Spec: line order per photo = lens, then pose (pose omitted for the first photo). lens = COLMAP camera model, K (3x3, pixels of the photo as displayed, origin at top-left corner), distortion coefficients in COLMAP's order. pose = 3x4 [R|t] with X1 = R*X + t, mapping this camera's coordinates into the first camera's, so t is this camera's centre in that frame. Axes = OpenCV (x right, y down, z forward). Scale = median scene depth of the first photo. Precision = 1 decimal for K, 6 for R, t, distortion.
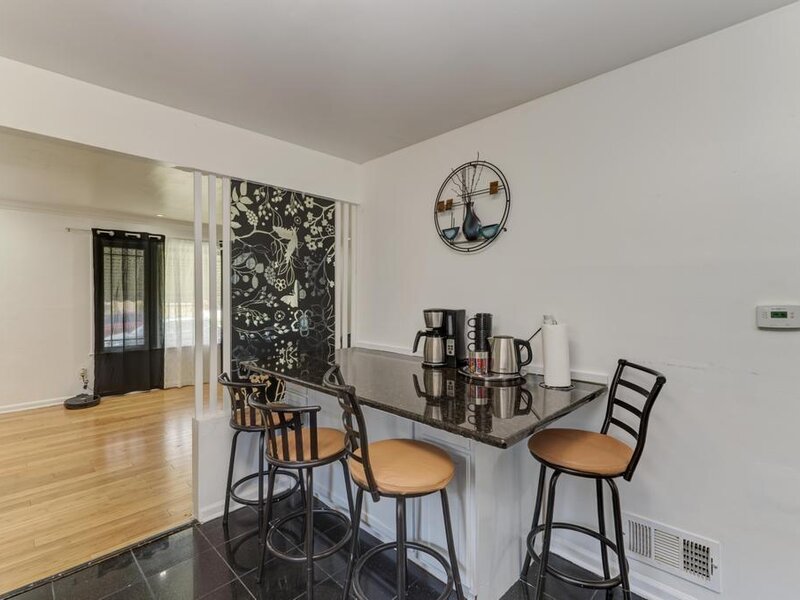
lens RADIAL K [[378.1, 0, 395.4], [0, 378.1, 299.0], [0, 0, 1]] dist [0.004979, 0.000510]
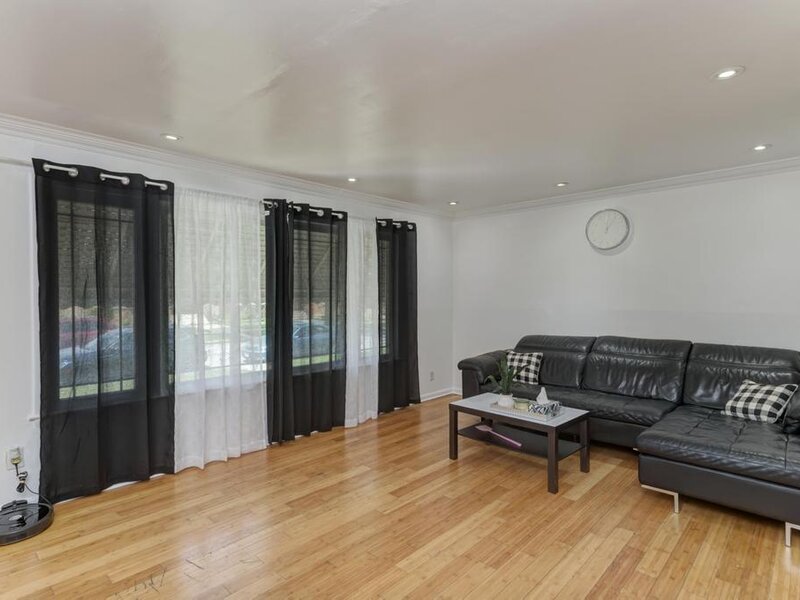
lens RADIAL K [[434.2, 0, 397.5], [0, 434.2, 300.3], [0, 0, 1]] dist [0.003150, 0.002283]
pose [[0.999897, -0.006745, 0.012686, -0.323982], [0.006729, 0.999977, 0.001274, -0.002832], [-0.012694, -0.001189, 0.999919, 0.413722]]
